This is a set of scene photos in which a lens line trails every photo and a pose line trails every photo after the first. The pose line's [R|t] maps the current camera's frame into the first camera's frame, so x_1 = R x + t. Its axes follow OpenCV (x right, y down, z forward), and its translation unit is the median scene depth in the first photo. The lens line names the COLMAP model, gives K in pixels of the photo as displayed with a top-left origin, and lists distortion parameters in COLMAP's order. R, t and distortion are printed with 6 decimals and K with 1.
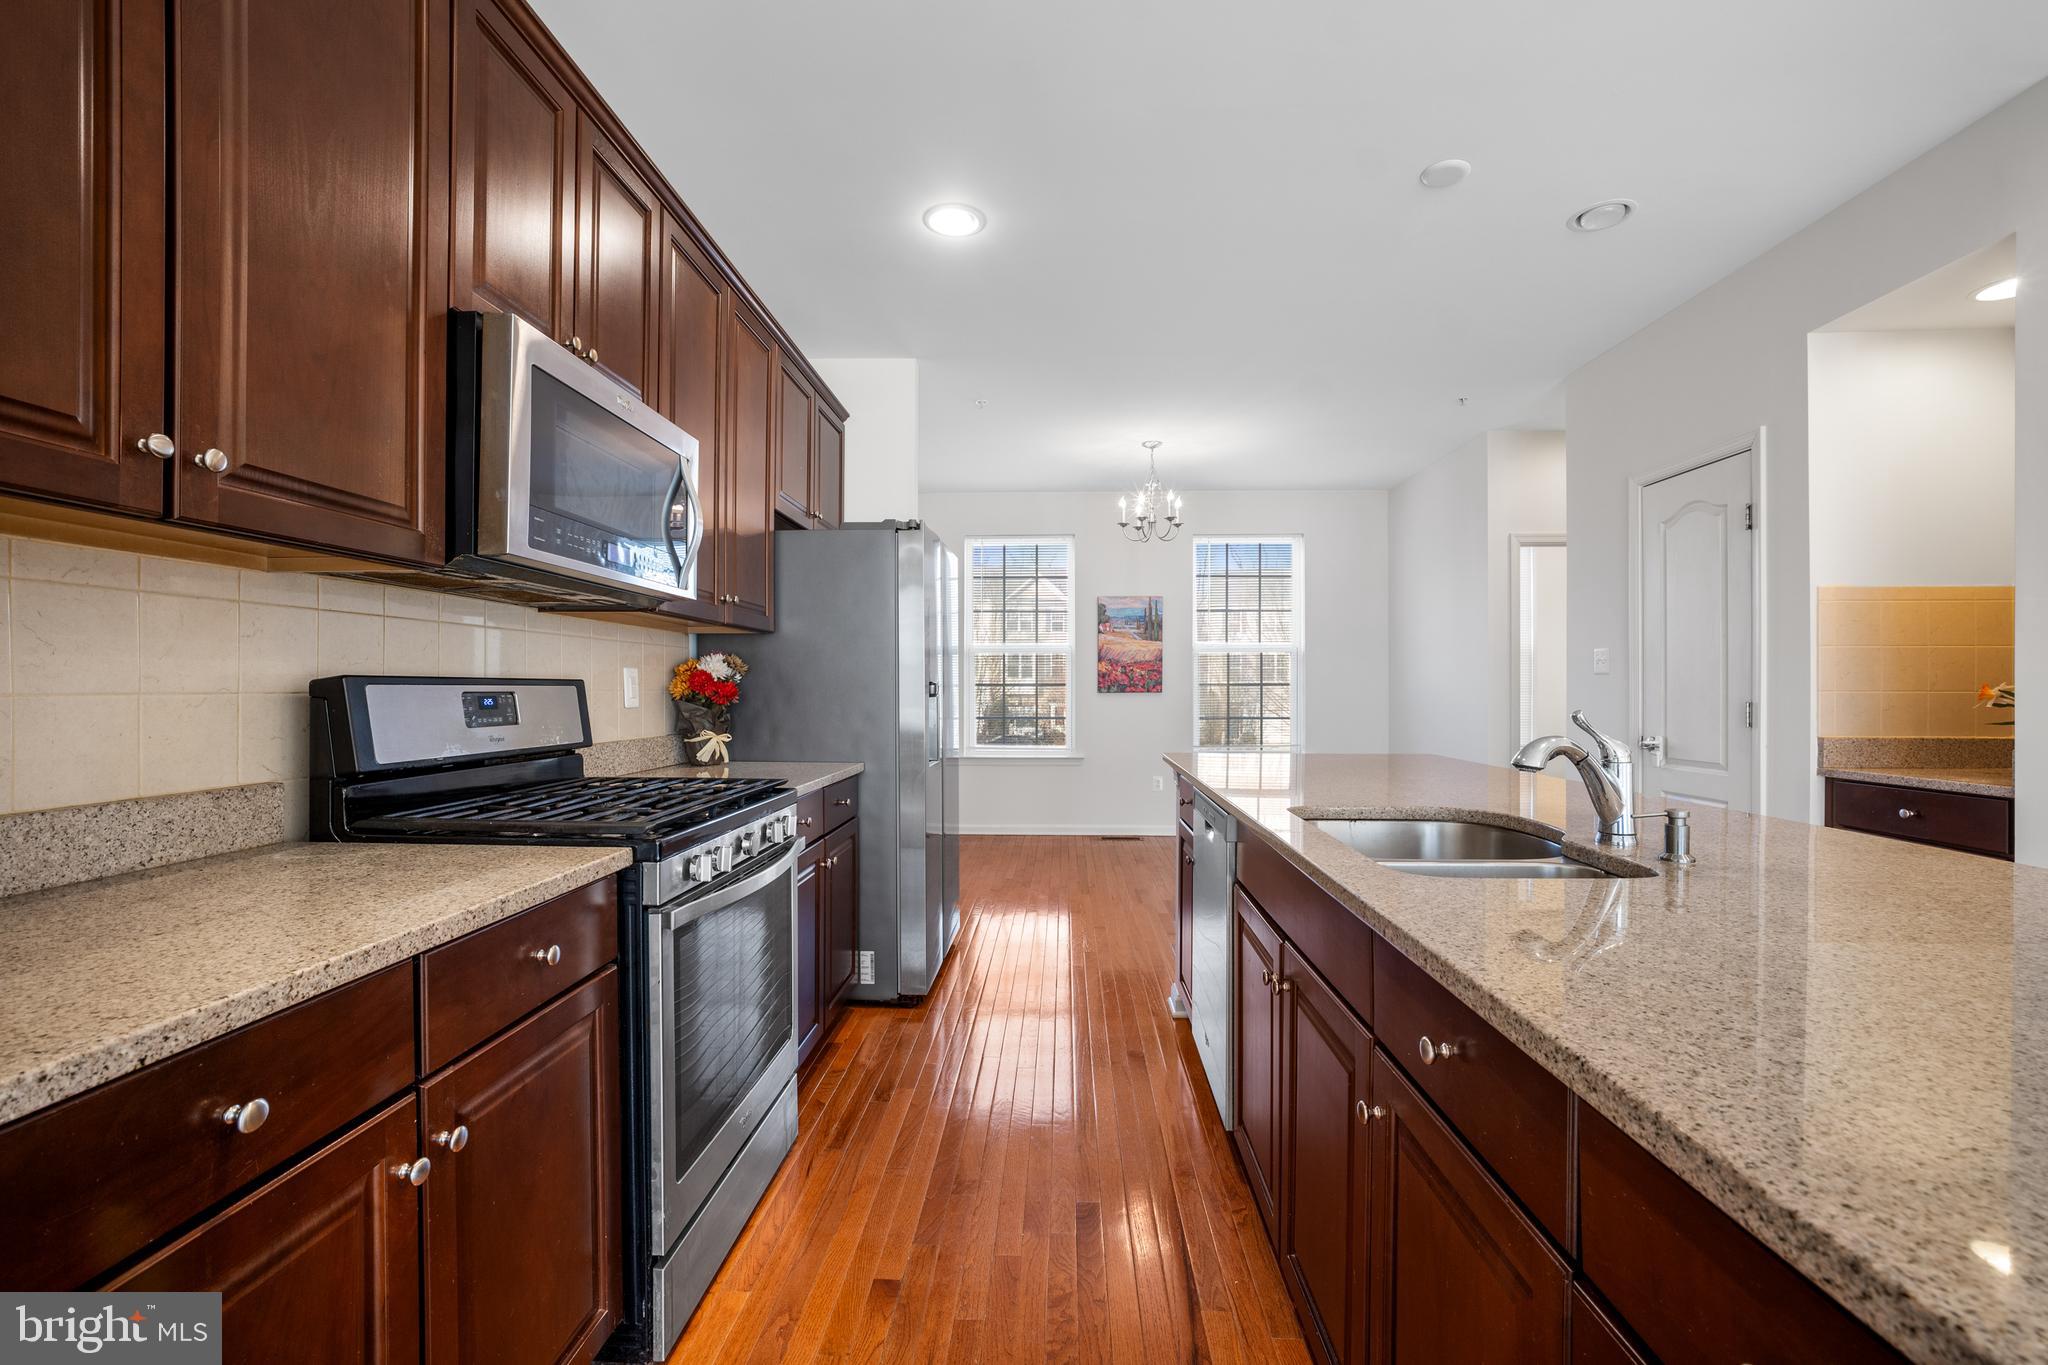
lens RADIAL K [[873.4, 0, 1026.1], [0, 873.4, 688.2], [0, 0, 1]] dist [-0.023748, 0.006241]
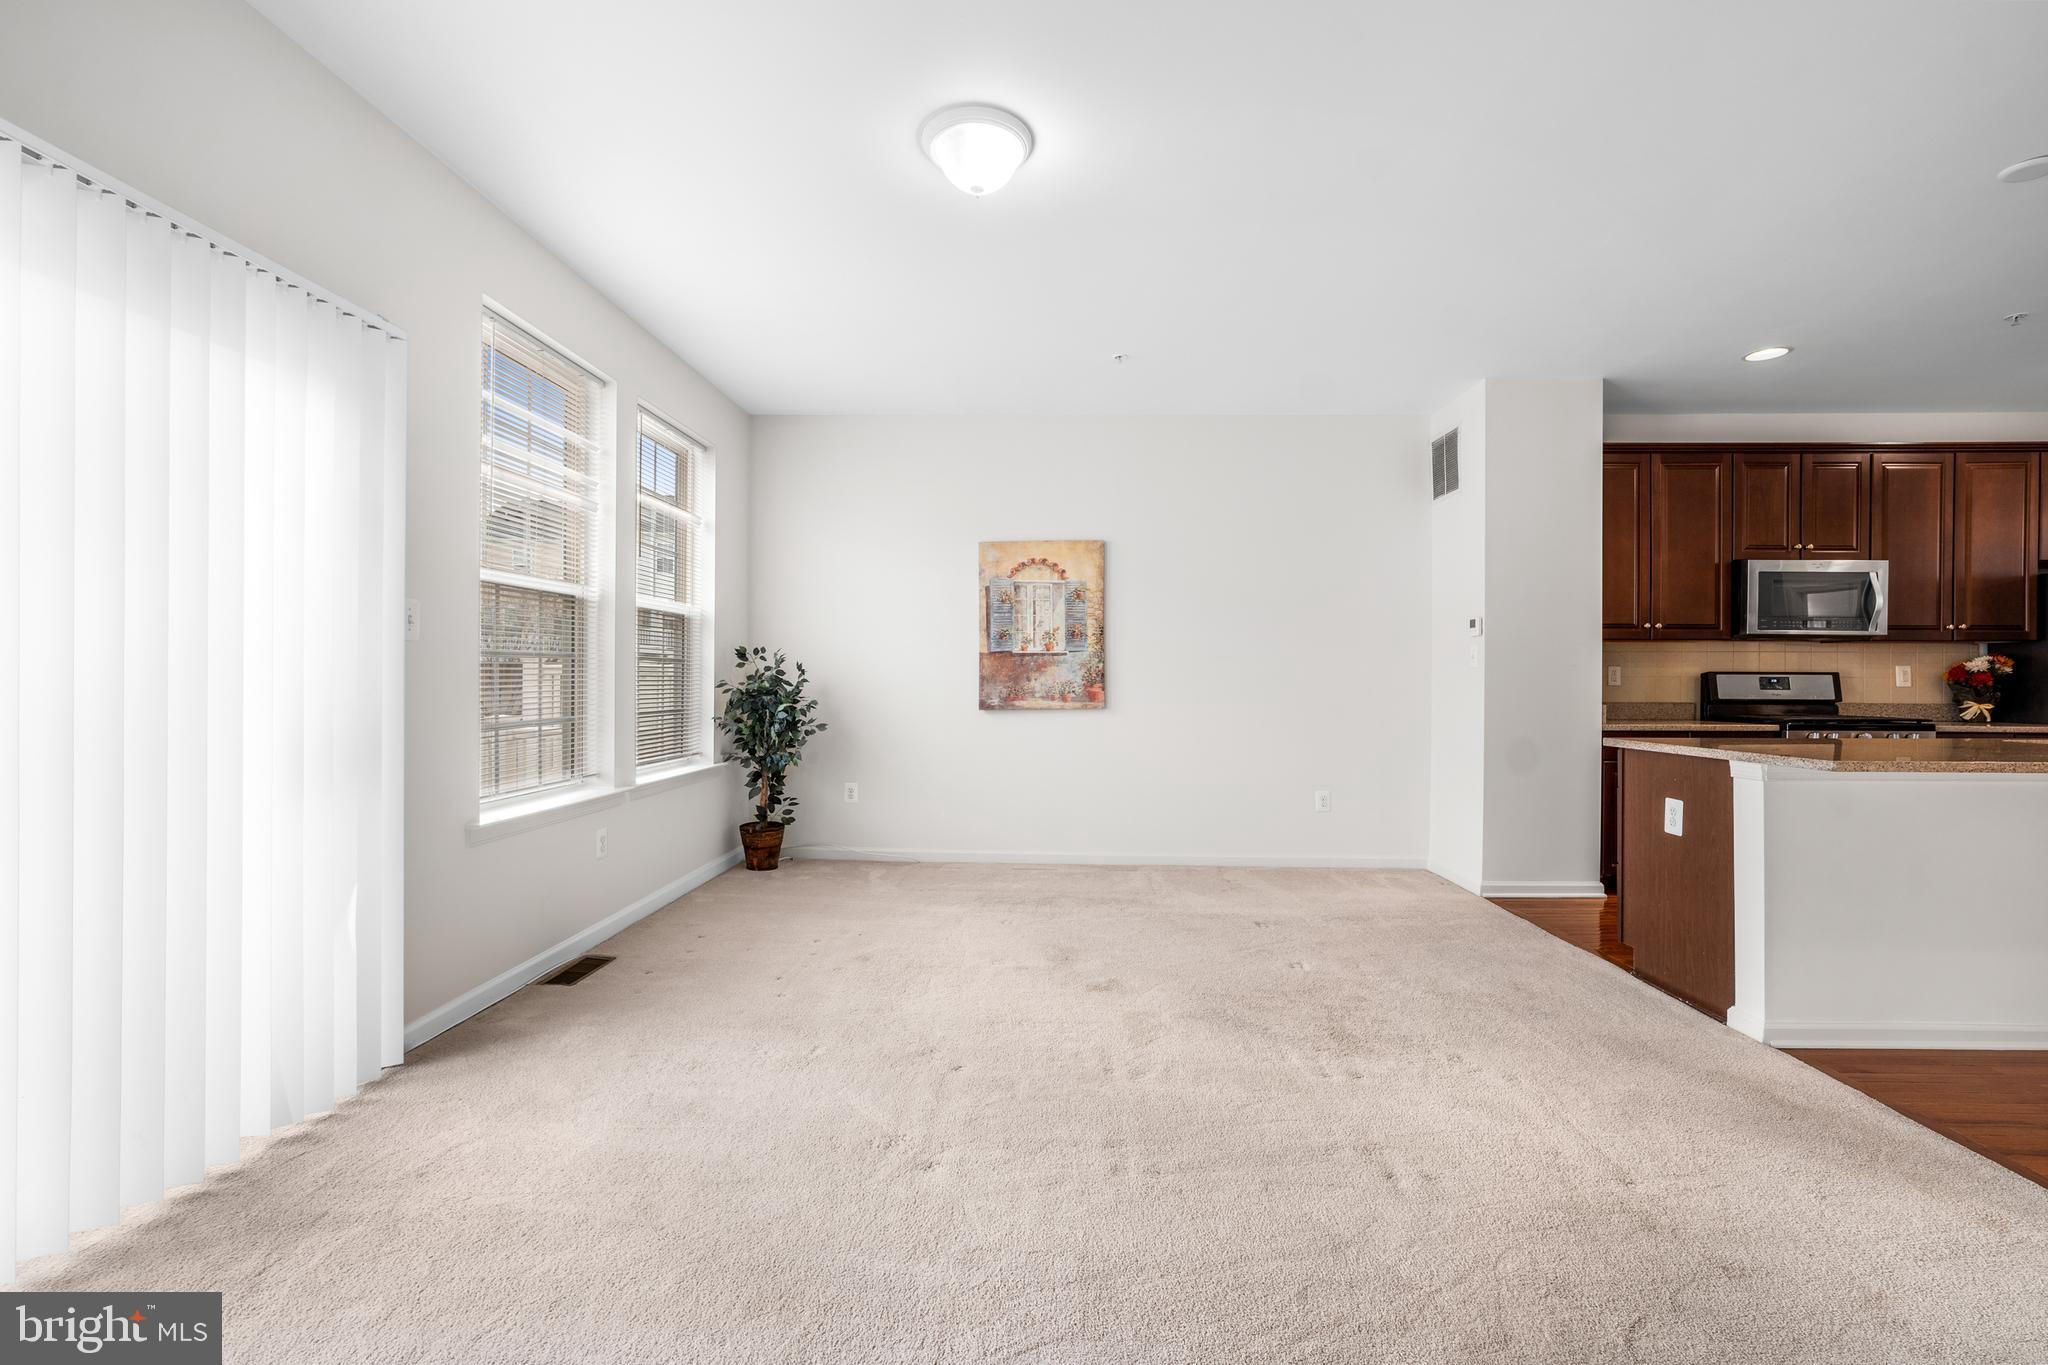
lens RADIAL K [[873.4, 0, 1037.5], [0, 873.4, 676.6], [0, 0, 1]] dist [-0.023748, 0.006241]
pose [[0.013210, -0.006704, -0.999890, 0.858126], [-0.004210, 0.999968, -0.006760, 0.012918], [0.999904, 0.004299, 0.013181, -0.564831]]
